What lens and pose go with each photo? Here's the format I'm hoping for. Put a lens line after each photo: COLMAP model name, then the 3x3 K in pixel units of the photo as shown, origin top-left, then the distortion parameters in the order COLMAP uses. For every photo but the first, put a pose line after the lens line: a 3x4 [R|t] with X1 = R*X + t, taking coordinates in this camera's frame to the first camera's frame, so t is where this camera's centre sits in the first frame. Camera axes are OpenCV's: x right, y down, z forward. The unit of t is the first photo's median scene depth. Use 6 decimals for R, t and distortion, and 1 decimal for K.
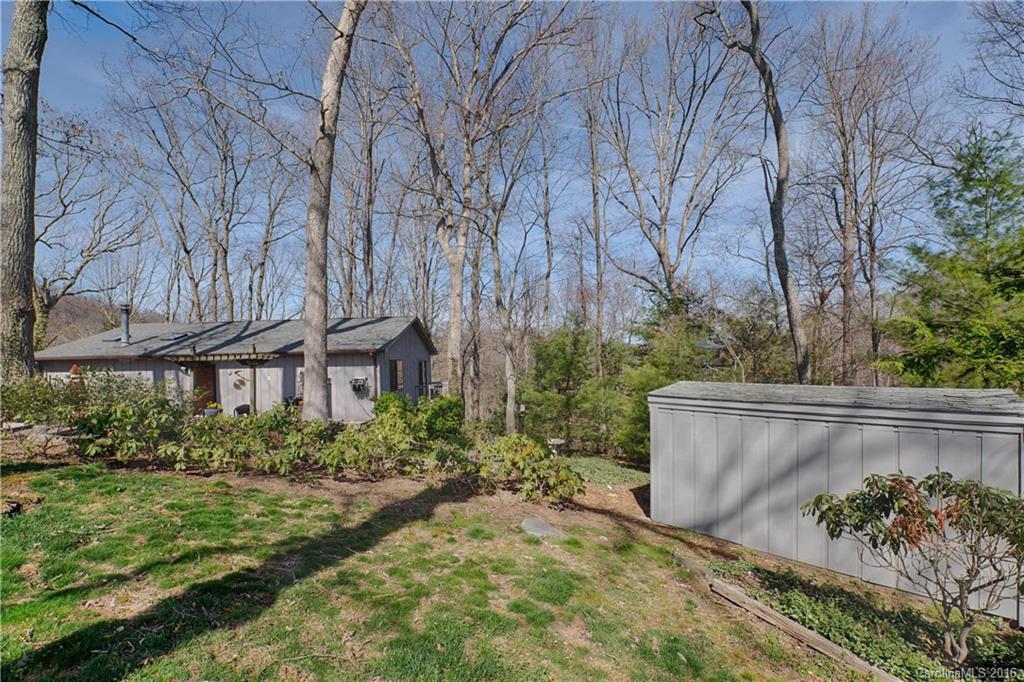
lens RADIAL K [[437.0, 0, 487.3], [0, 437.0, 364.2], [0, 0, 1]] dist [-0.000292, 0.000022]
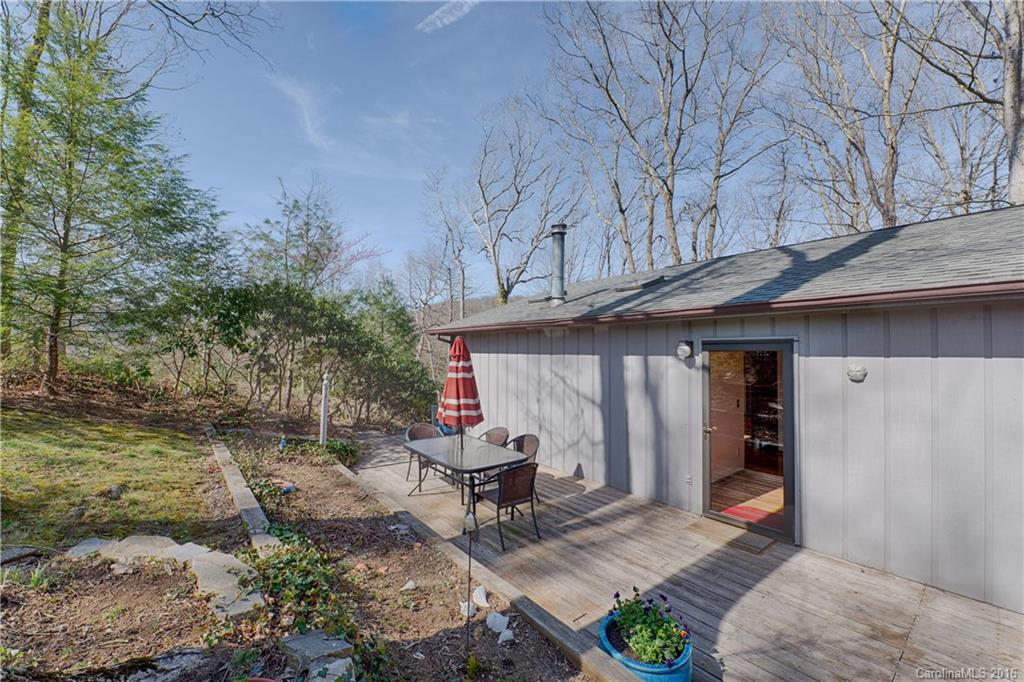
lens RADIAL K [[427.4, 0, 508.5], [0, 427.4, 341.3], [0, 0, 1]] dist [-0.012958, 0.000092]
pose [[0.681930, -0.000692, -0.731417, -0.382456], [-0.019117, 0.999641, -0.018769, 0.008951], [0.731168, 0.026782, 0.681672, 0.471689]]
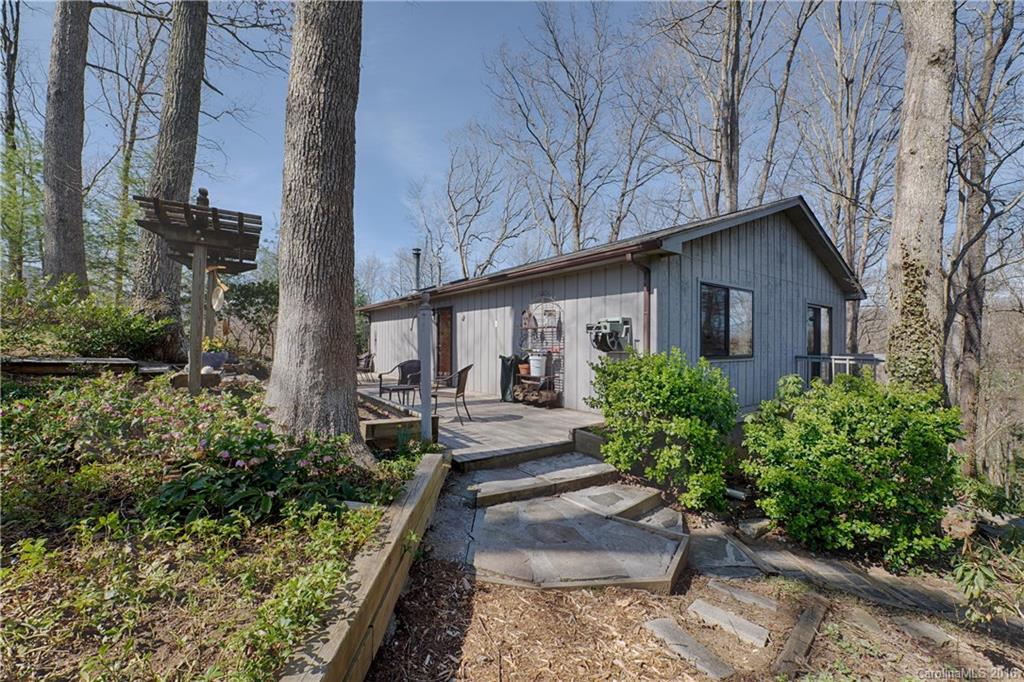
lens RADIAL K [[417.8, 0, 504.3], [0, 417.8, 344.3], [0, 0, 1]] dist [-0.001453, -0.000185]
pose [[0.654926, 0.025484, -0.755263, -0.024512], [-0.023692, 0.999632, 0.013186, 0.037360], [0.755322, 0.009258, 0.655289, 0.428508]]
